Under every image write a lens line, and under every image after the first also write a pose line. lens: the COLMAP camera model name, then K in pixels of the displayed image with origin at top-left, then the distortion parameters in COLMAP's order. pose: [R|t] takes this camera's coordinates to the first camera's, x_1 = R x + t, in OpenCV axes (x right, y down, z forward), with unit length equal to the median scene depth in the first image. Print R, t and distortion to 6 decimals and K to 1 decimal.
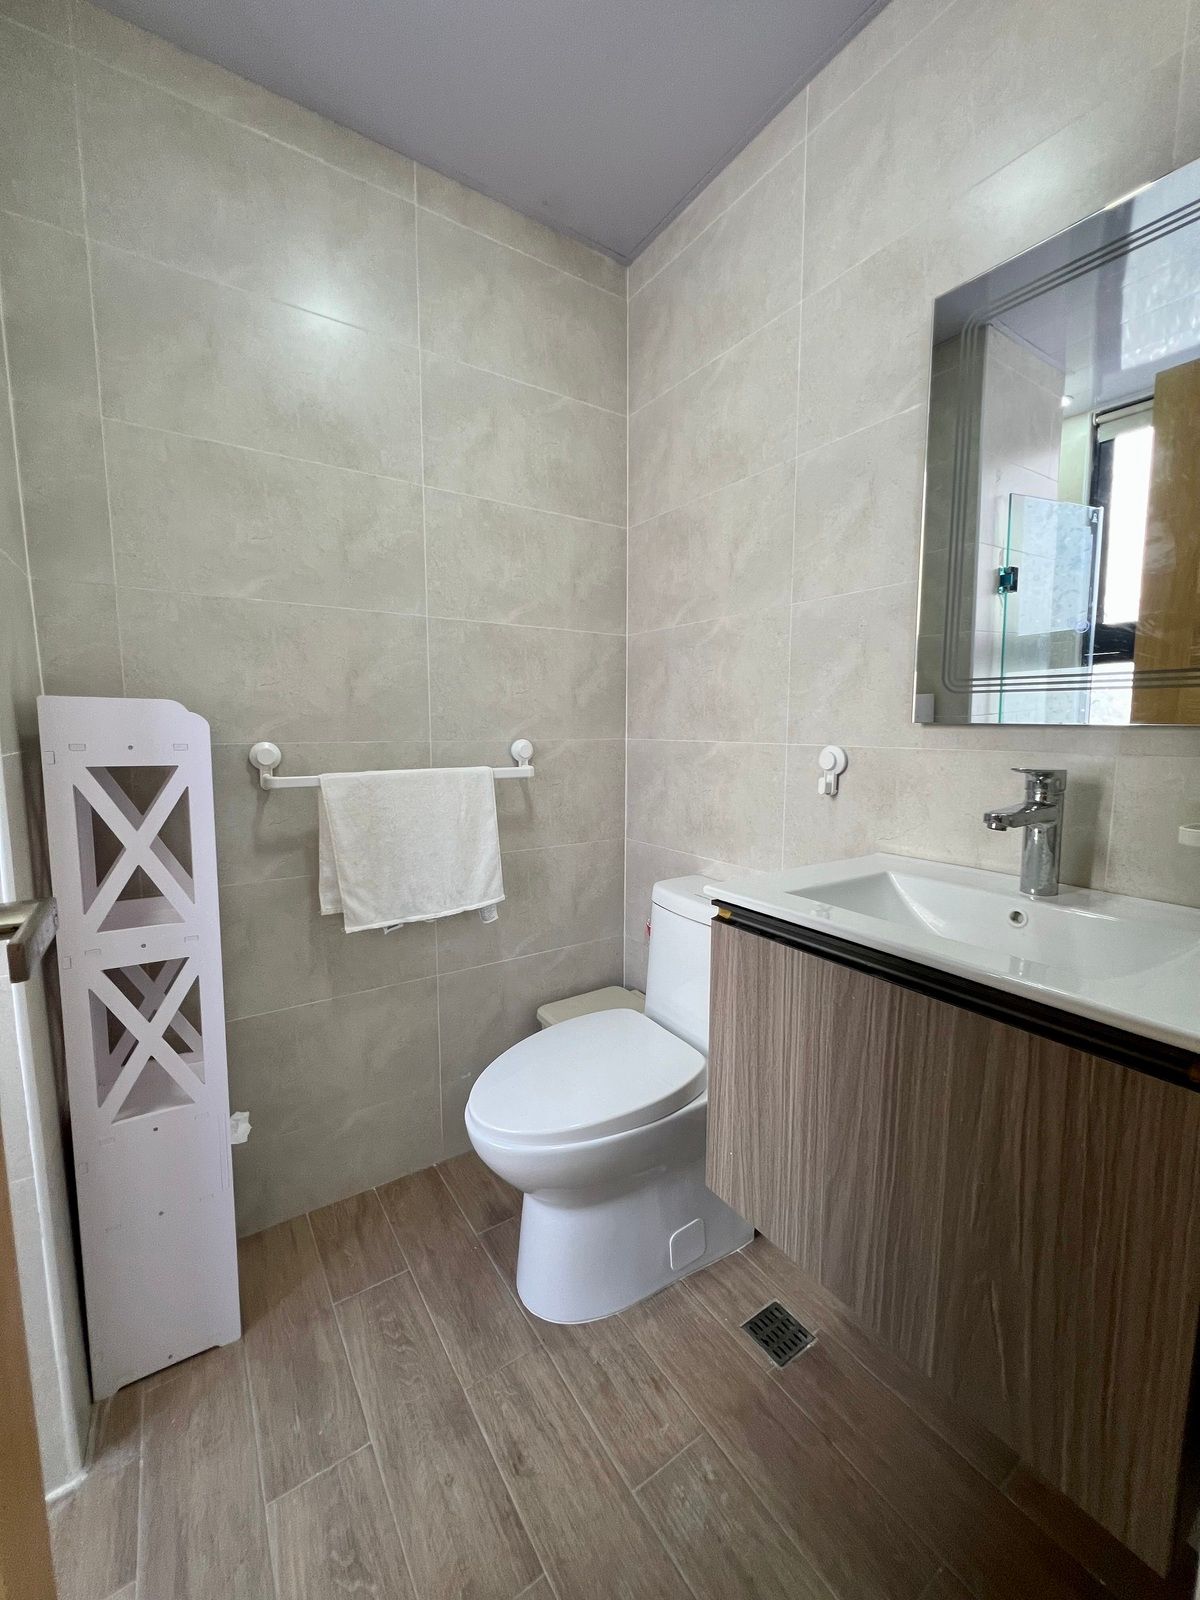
lens RADIAL K [[640.5, 0, 603.0], [0, 640.5, 800.4], [0, 0, 1]] dist [-0.001134, -0.000276]
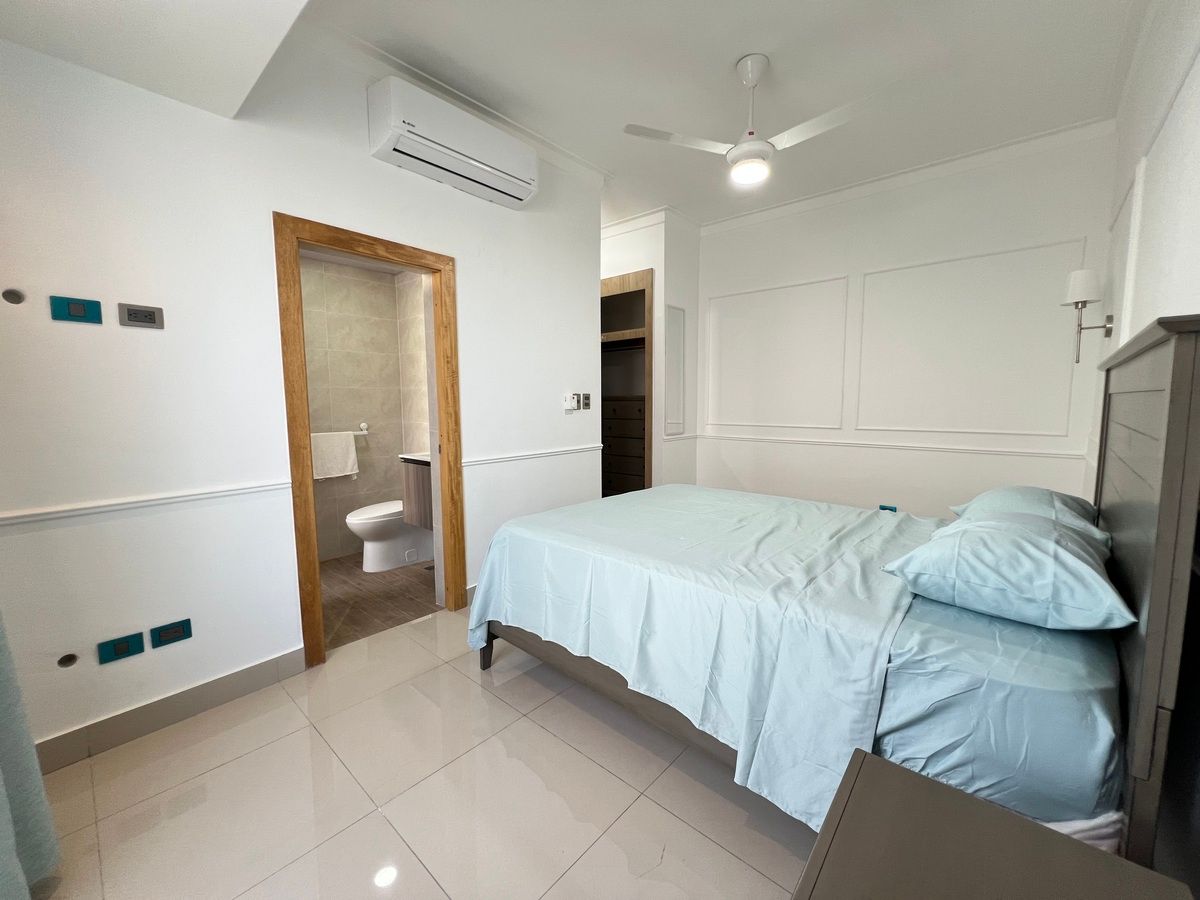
lens RADIAL K [[480.4, 0, 596.4], [0, 480.4, 447.6], [0, 0, 1]] dist [-0.001134, -0.000276]
pose [[0.967913, -0.033531, 0.249039, 0.450597], [0.039926, 0.998989, -0.020670, 0.141056], [-0.248095, 0.029950, 0.968273, -1.824268]]
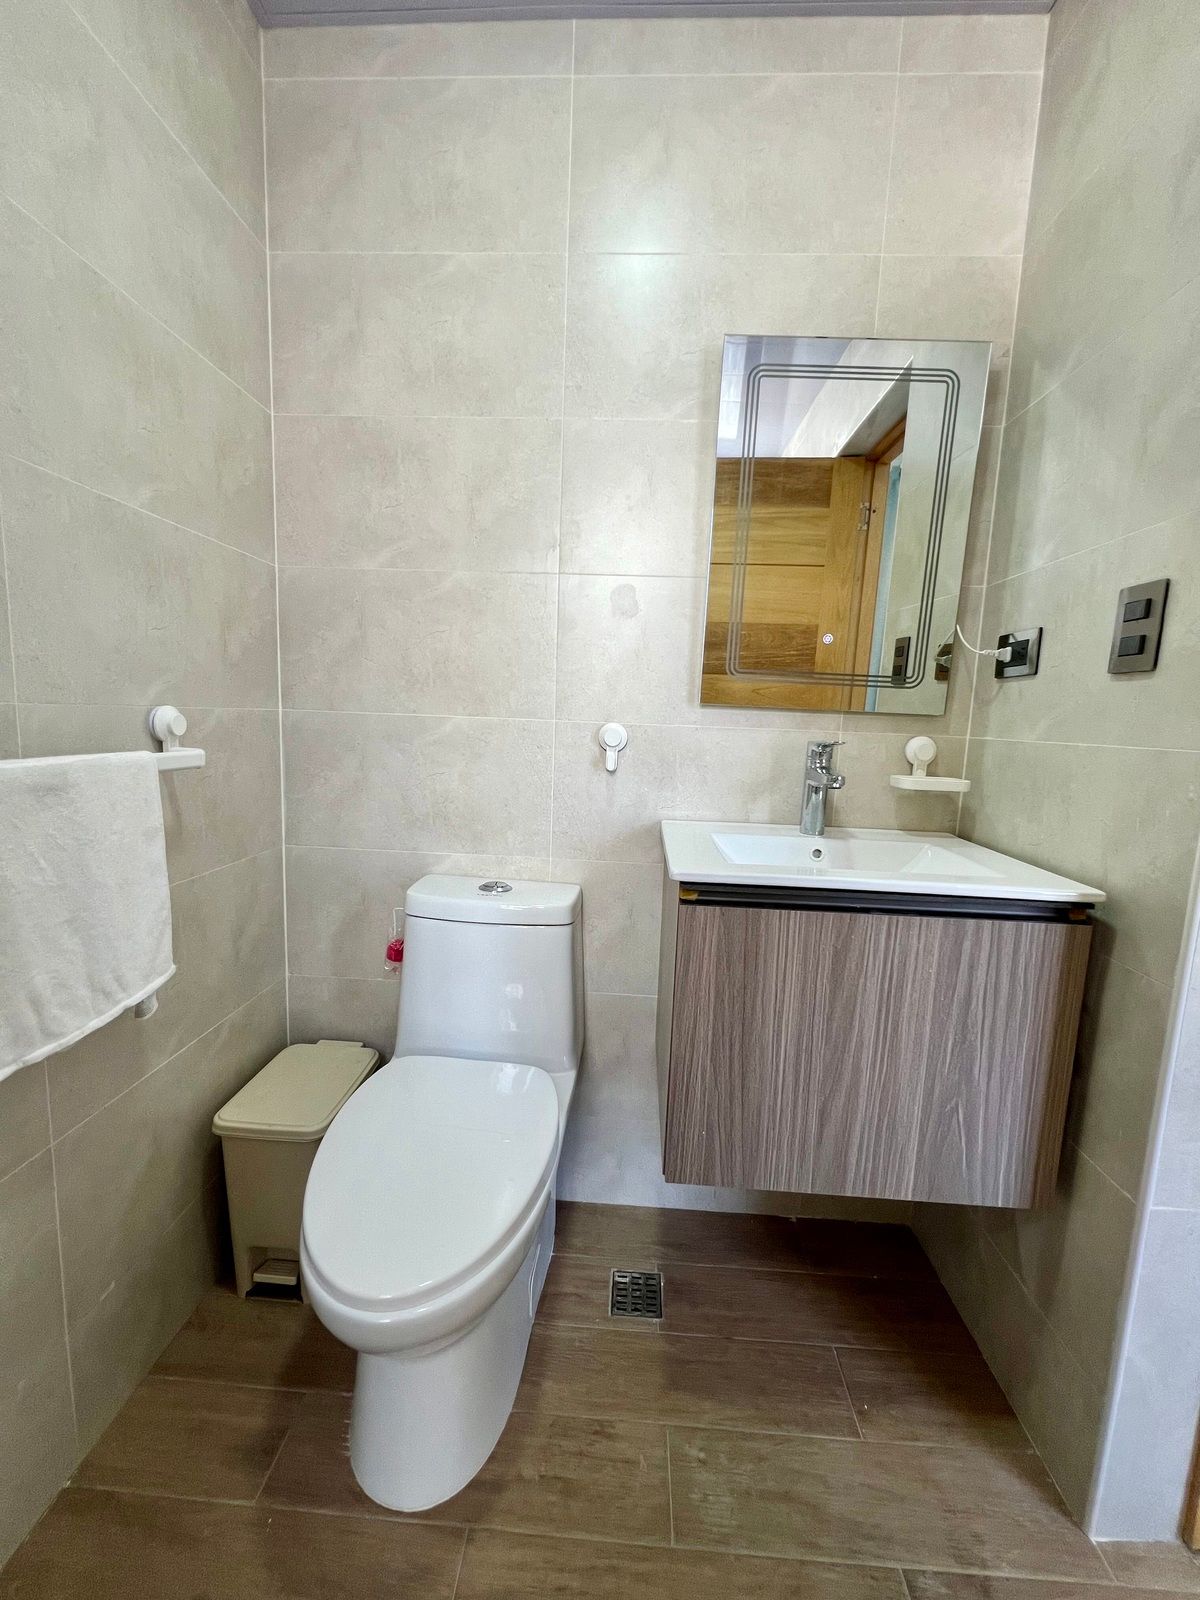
lens RADIAL K [[640.9, 0, 602.8], [0, 640.9, 799.7], [0, 0, 1]] dist [-0.001763, -0.000396]
pose [[0.601349, -0.083326, 0.794630, -0.416883], [0.057057, 0.996486, 0.061314, -0.022260], [-0.796947, 0.008468, 0.603990, 0.337521]]
